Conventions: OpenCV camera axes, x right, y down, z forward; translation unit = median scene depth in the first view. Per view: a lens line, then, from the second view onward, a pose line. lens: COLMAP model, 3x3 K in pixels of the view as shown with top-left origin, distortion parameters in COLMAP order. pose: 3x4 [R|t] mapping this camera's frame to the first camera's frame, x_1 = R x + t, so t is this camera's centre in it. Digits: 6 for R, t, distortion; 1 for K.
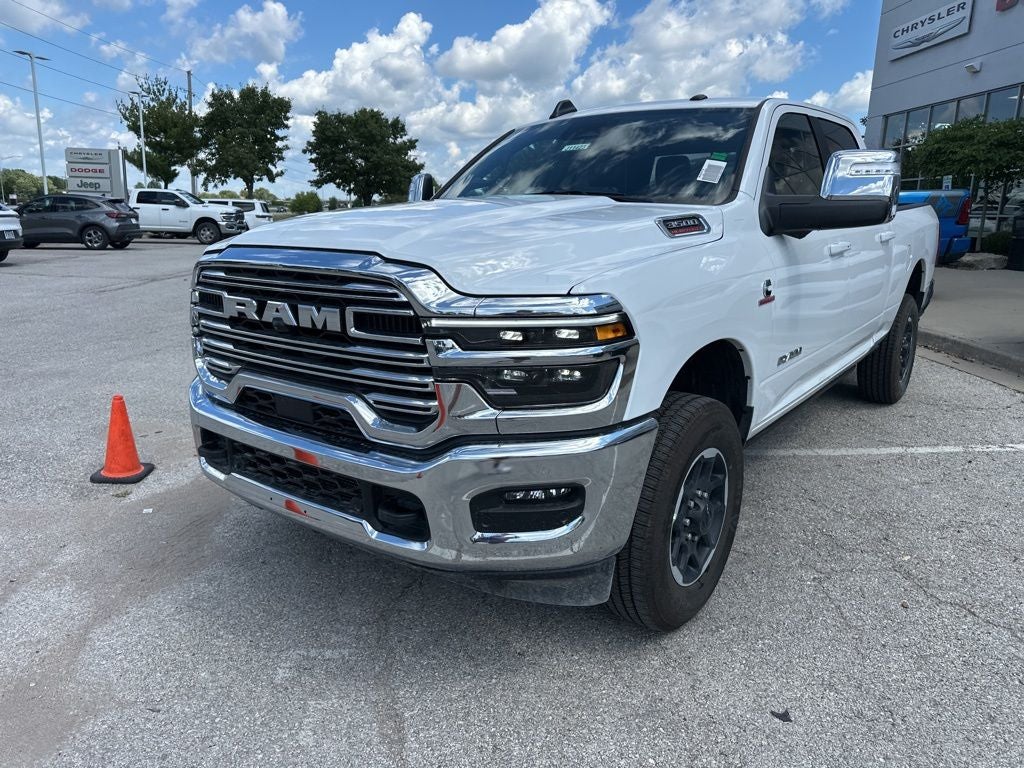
lens RADIAL K [[727.3, 0, 514.7], [0, 727.3, 374.9], [0, 0, 1]] dist [0.032070, -0.037441]
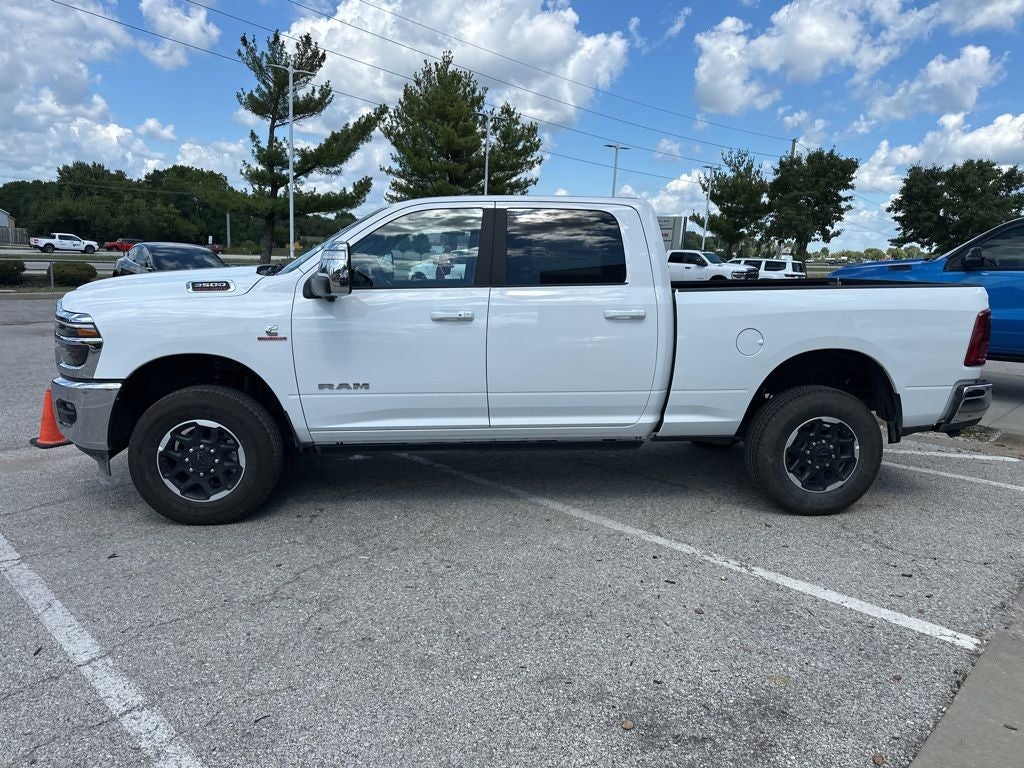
lens RADIAL K [[727.3, 0, 511.8], [0, 727.3, 386.1], [0, 0, 1]] dist [0.032070, -0.037441]
pose [[0.675827, 0.140739, -0.723498, 0.134977], [-0.184297, 0.982687, 0.019005, -0.009441], [0.713647, 0.120494, 0.690065, 0.024317]]
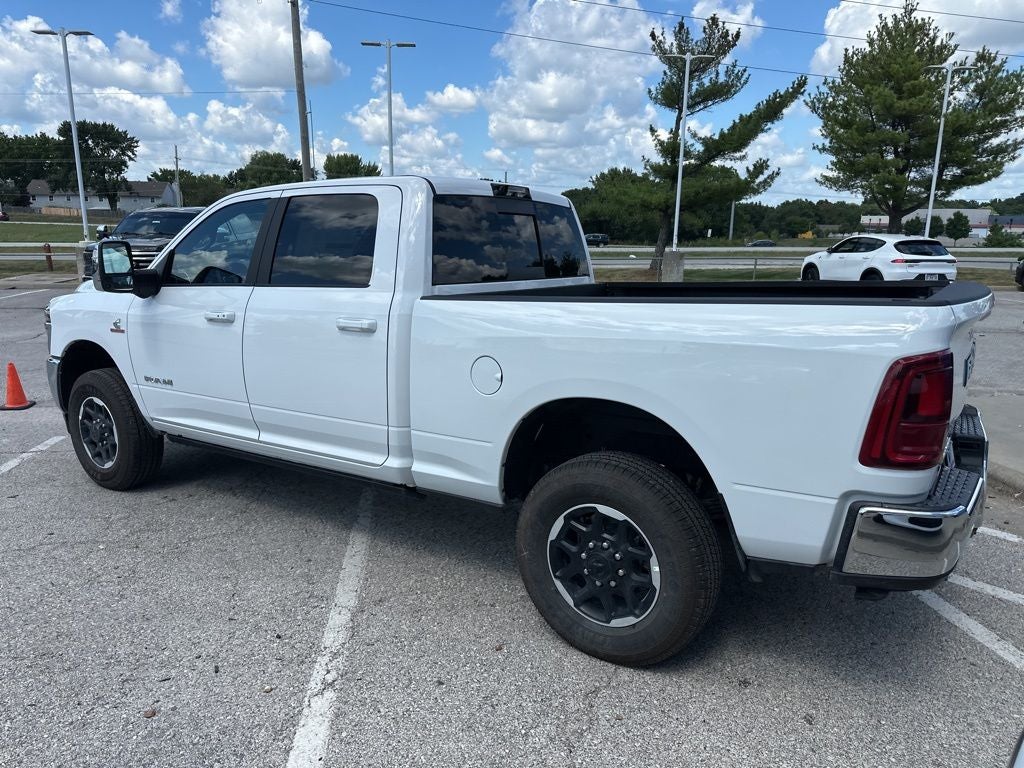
lens RADIAL K [[727.3, 0, 508.0], [0, 727.3, 385.0], [0, 0, 1]] dist [0.032070, -0.037441]
pose [[0.056342, 0.189953, -0.980175, 0.154465], [-0.224432, 0.959019, 0.172952, -0.035465], [0.972860, 0.210238, 0.096665, 0.130414]]
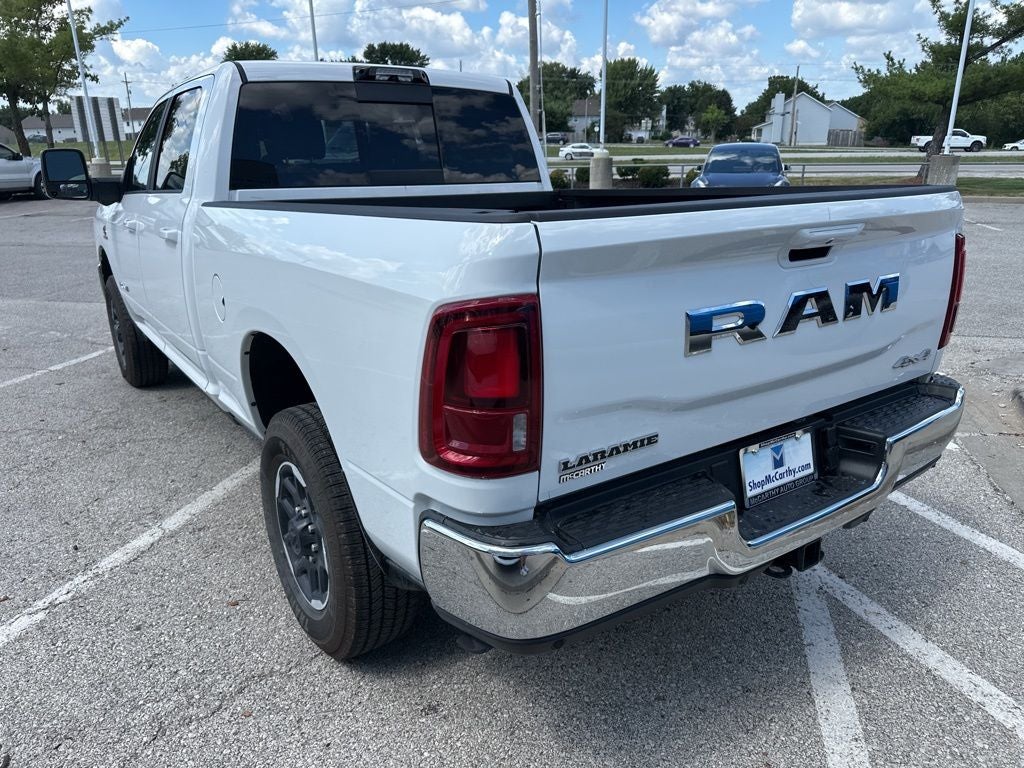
lens RADIAL K [[727.3, 0, 505.8], [0, 727.3, 390.3], [0, 0, 1]] dist [0.032070, -0.037441]
pose [[-0.309832, 0.294314, -0.904093, 0.131200], [-0.196747, 0.910457, 0.363811, -0.044806], [0.930212, 0.290597, -0.224183, 0.180375]]
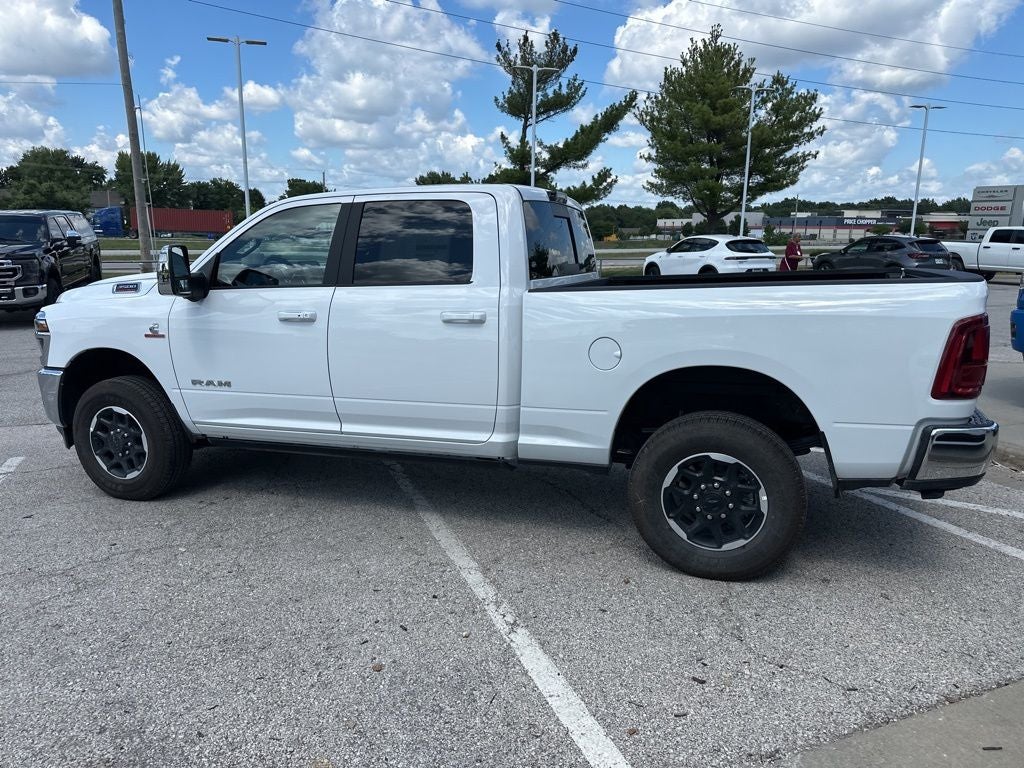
lens RADIAL K [[727.3, 0, 509.6], [0, 727.3, 386.9], [0, 0, 1]] dist [0.032070, -0.037441]
pose [[0.300947, 0.178401, -0.936805, 0.161768], [-0.203602, 0.971716, 0.119642, -0.026335], [0.931653, 0.154729, 0.328758, 0.092017]]
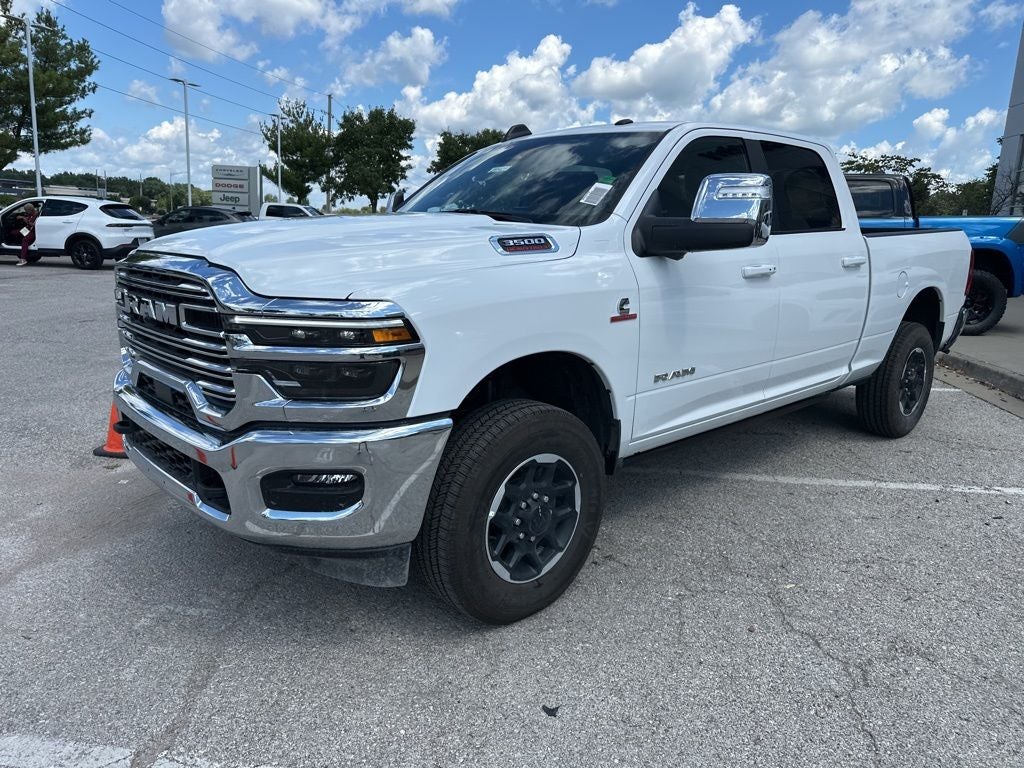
lens RADIAL K [[727.3, 0, 513.2], [0, 727.3, 374.7], [0, 0, 1]] dist [0.032070, -0.037441]
pose [[0.984732, 0.052938, -0.165833, 0.027389], [-0.056905, 0.998194, -0.019258, 0.000623], [0.164514, 0.028400, 0.985966, -0.003088]]
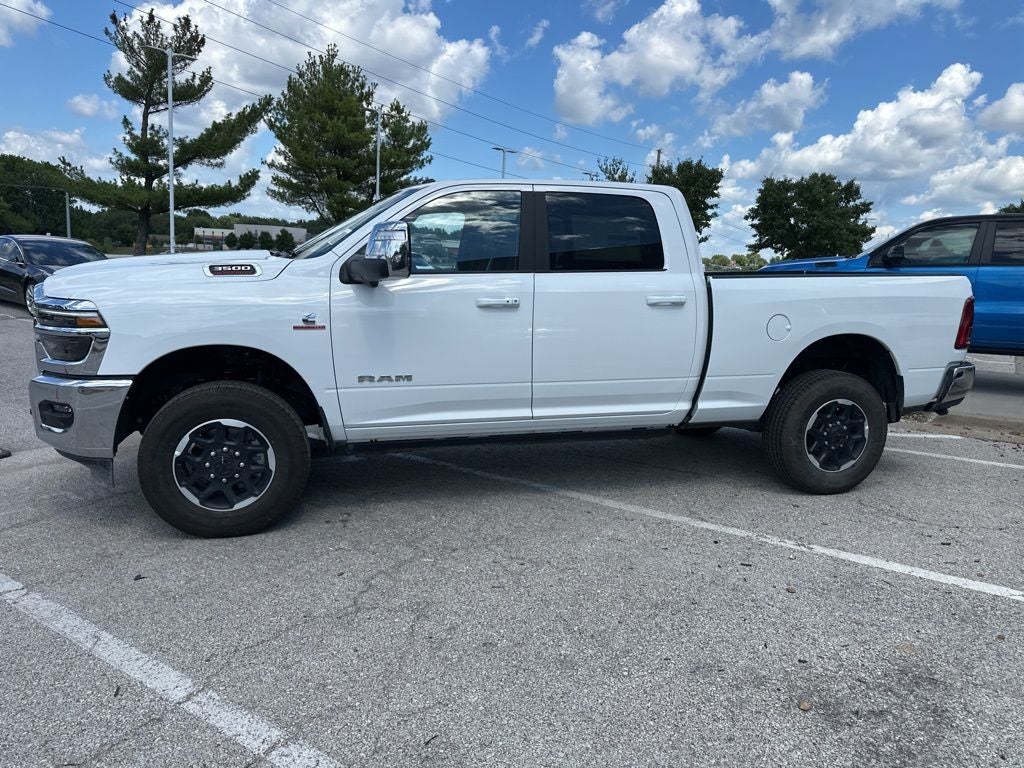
lens RADIAL K [[727.3, 0, 512.8], [0, 727.3, 380.4], [0, 0, 1]] dist [0.032070, -0.037441]
pose [[0.797669, 0.116554, -0.591726, 0.111574], [-0.161932, 0.986511, -0.023975, -0.002394], [0.580949, 0.114944, 0.805783, 0.009392]]
